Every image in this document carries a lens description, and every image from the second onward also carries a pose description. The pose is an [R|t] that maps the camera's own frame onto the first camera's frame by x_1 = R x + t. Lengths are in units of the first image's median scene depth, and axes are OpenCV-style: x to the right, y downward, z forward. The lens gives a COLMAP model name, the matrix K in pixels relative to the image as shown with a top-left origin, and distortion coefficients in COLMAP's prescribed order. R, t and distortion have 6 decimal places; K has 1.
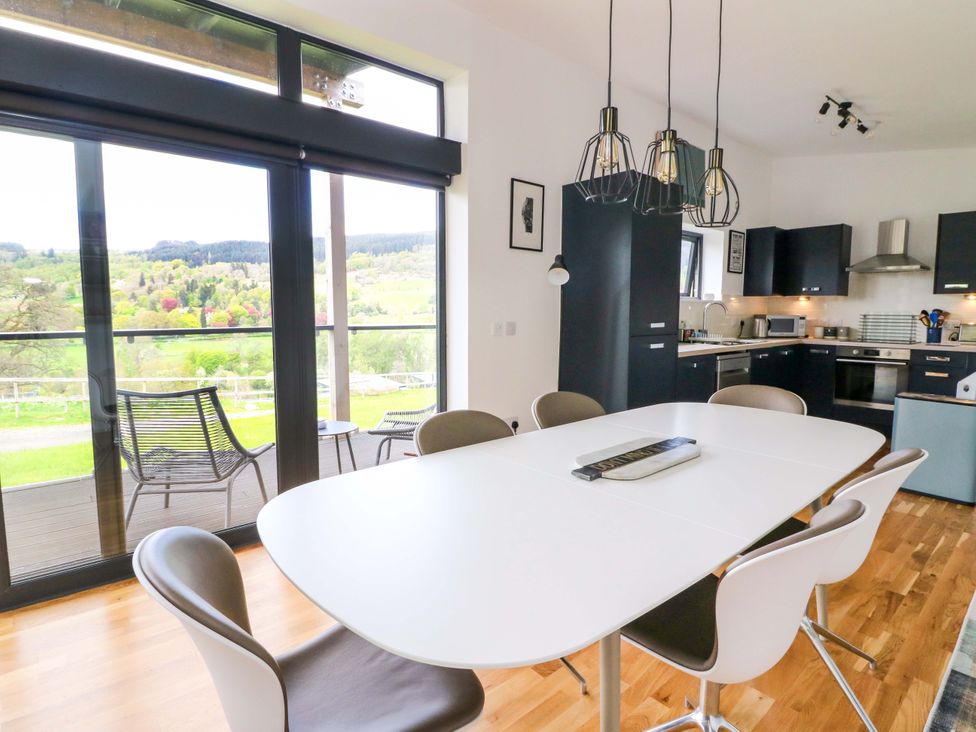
lens RADIAL K [[517.8, 0, 491.9], [0, 517.8, 357.5], [0, 0, 1]] dist [-0.001371, -0.011261]
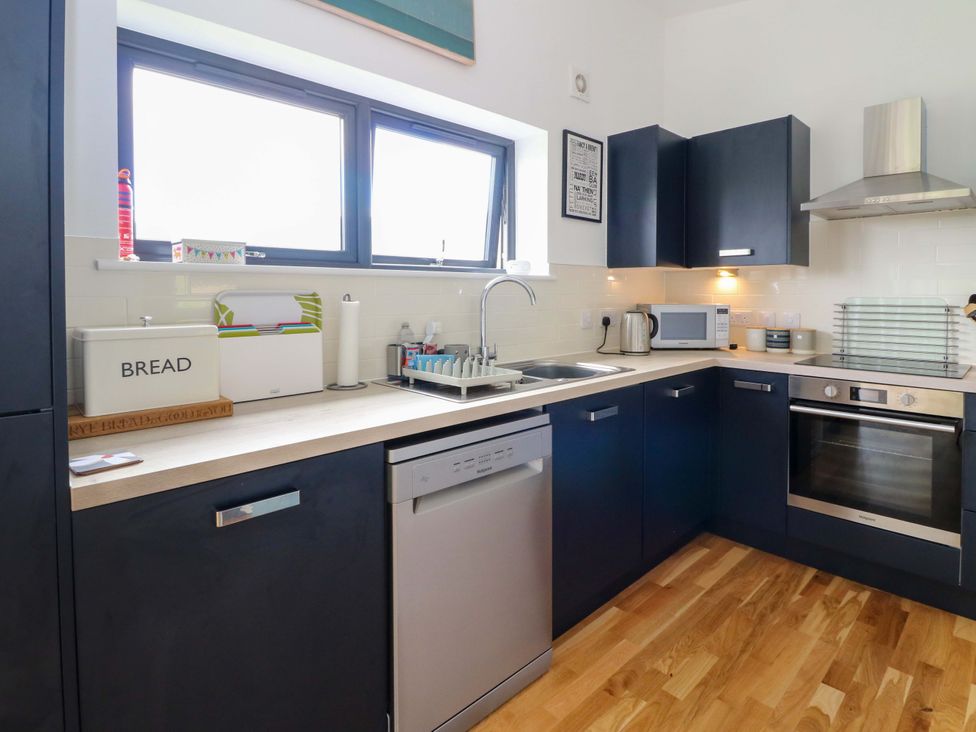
lens RADIAL K [[520.8, 0, 500.0], [0, 520.8, 309.1], [0, 0, 1]] dist [-0.002803, -0.009249]
pose [[0.998393, -0.006988, 0.056239, 0.395454], [0.010674, 0.997794, -0.065515, -0.052359], [-0.055657, 0.066010, 0.996265, 0.565255]]
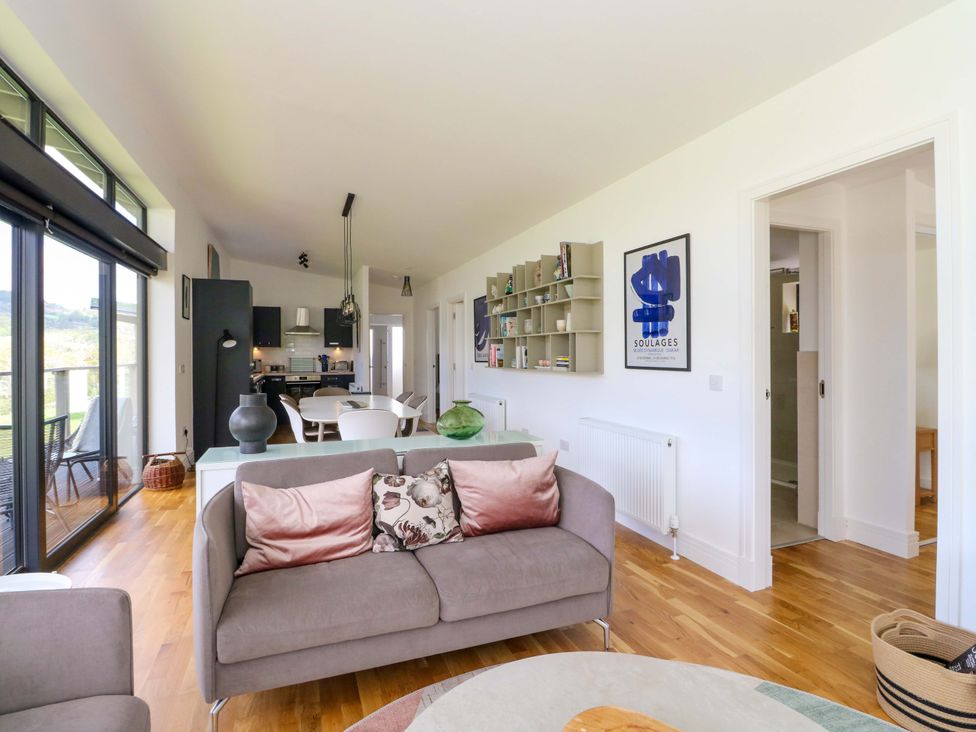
lens RADIAL K [[504.3, 0, 489.9], [0, 504.3, 357.0], [0, 0, 1]] dist [-0.000617, -0.013669]
pose [[0.340246, -0.008415, 0.940299, -0.721060], [0.091681, 0.995493, -0.024265, 0.020139], [-0.935856, 0.094464, 0.339484, -0.251015]]
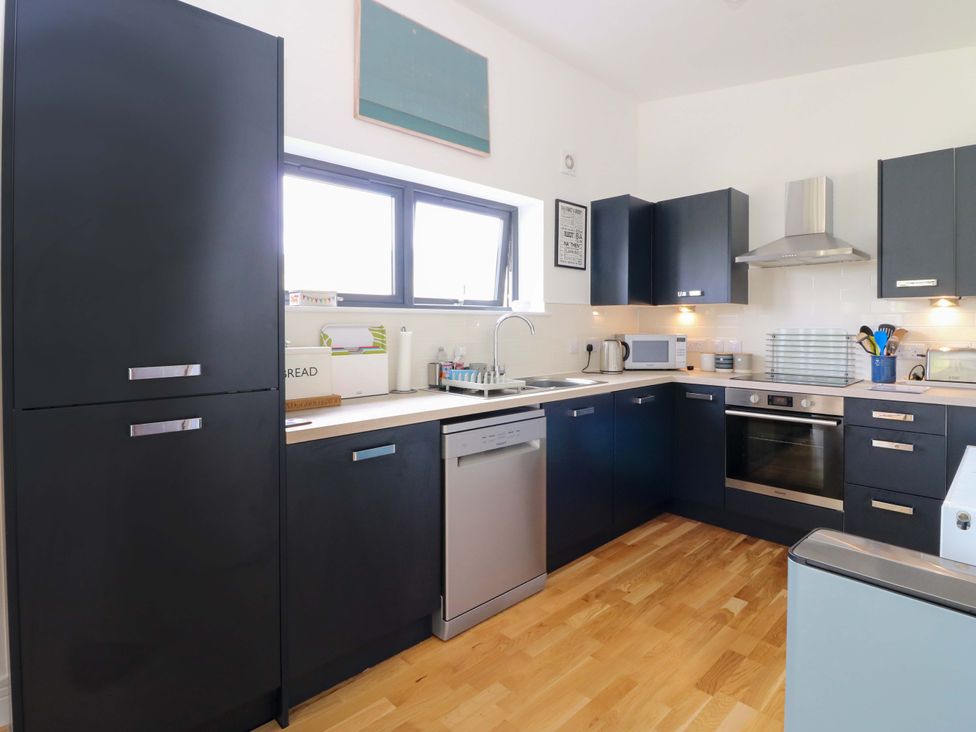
lens RADIAL K [[516.6, 0, 498.5], [0, 516.6, 334.4], [0, 0, 1]] dist [-0.001869, -0.000987]
pose [[0.998183, -0.005294, 0.060025, 0.375120], [0.009779, 0.997161, -0.074666, -0.041461], [-0.059459, 0.075117, 0.995400, 0.424662]]
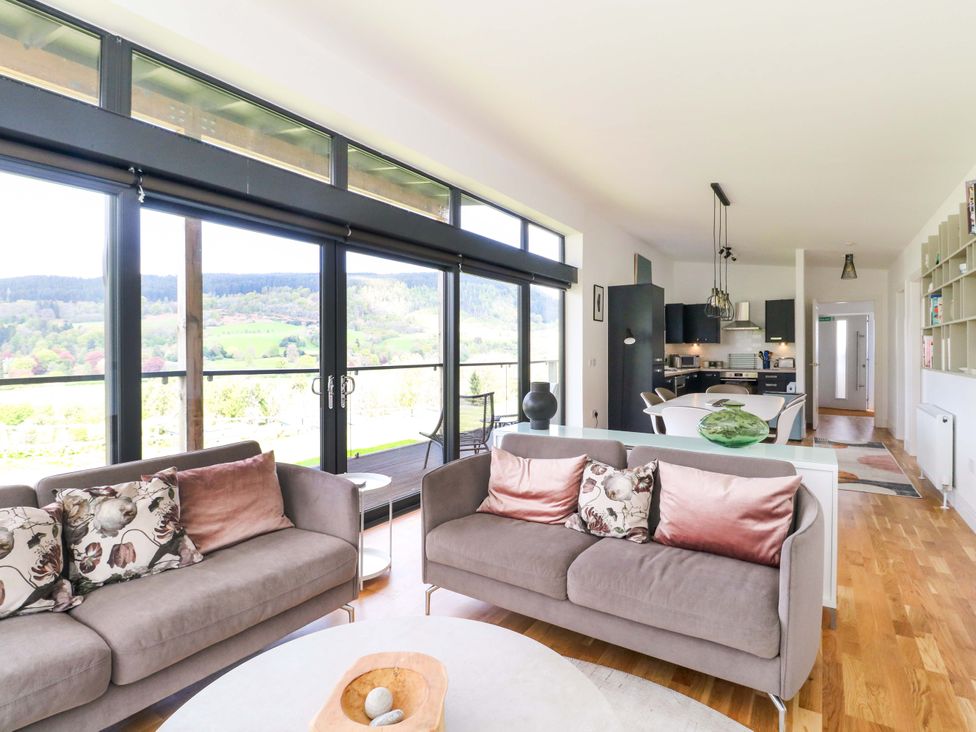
lens RADIAL K [[504.3, 0, 489.9], [0, 504.3, 357.0], [0, 0, 1]] dist [-0.000617, -0.013669]
pose [[0.961966, -0.007897, 0.273054, -0.560702], [0.030458, 0.996450, -0.078484, 0.039140], [-0.271465, 0.083815, 0.958792, -0.444159]]
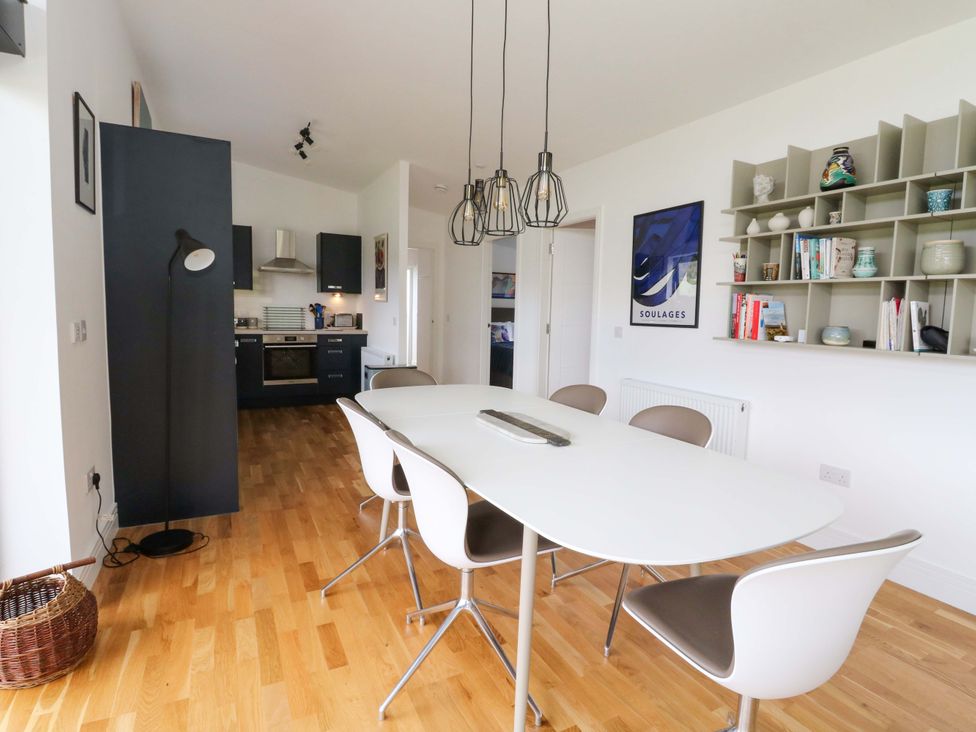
lens RADIAL K [[504.3, 0, 489.9], [0, 504.3, 357.0], [0, 0, 1]] dist [-0.000617, -0.013669]
pose [[0.230434, -0.090634, 0.968858, -0.303018], [0.066227, 0.994805, 0.077310, -0.026097], [-0.970832, 0.046350, 0.235239, 0.252102]]
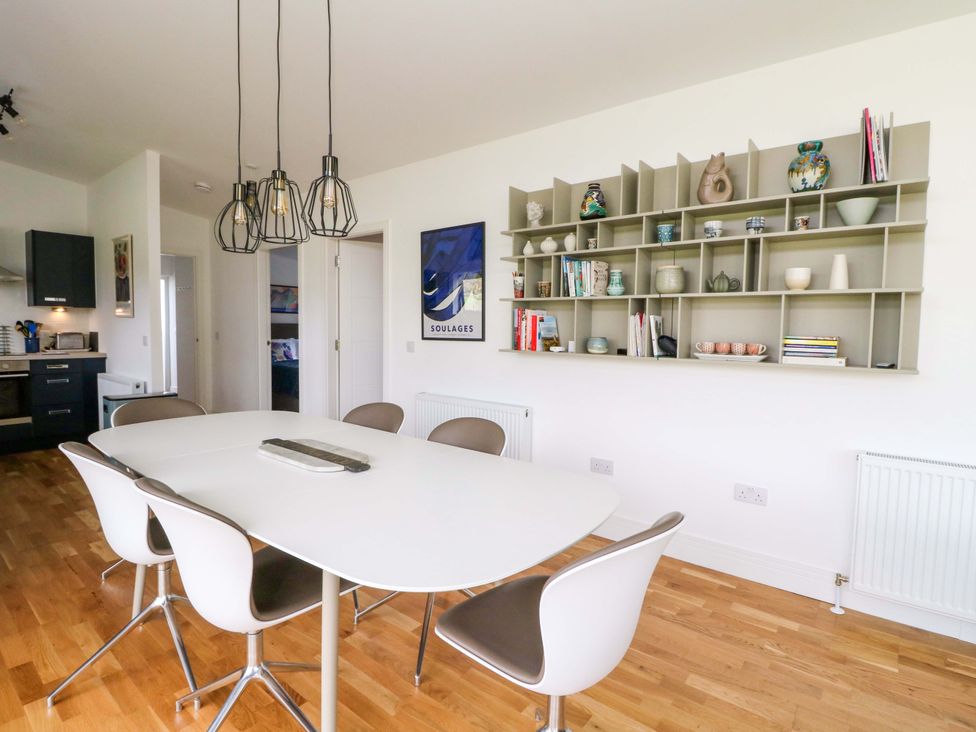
lens RADIAL K [[504.3, 0, 489.9], [0, 504.3, 357.0], [0, 0, 1]] dist [-0.000617, -0.013669]
pose [[-0.180170, -0.063212, 0.981602, -0.286149], [0.075667, 0.994085, 0.077905, -0.026890], [-0.980721, 0.088311, -0.174322, 0.257796]]
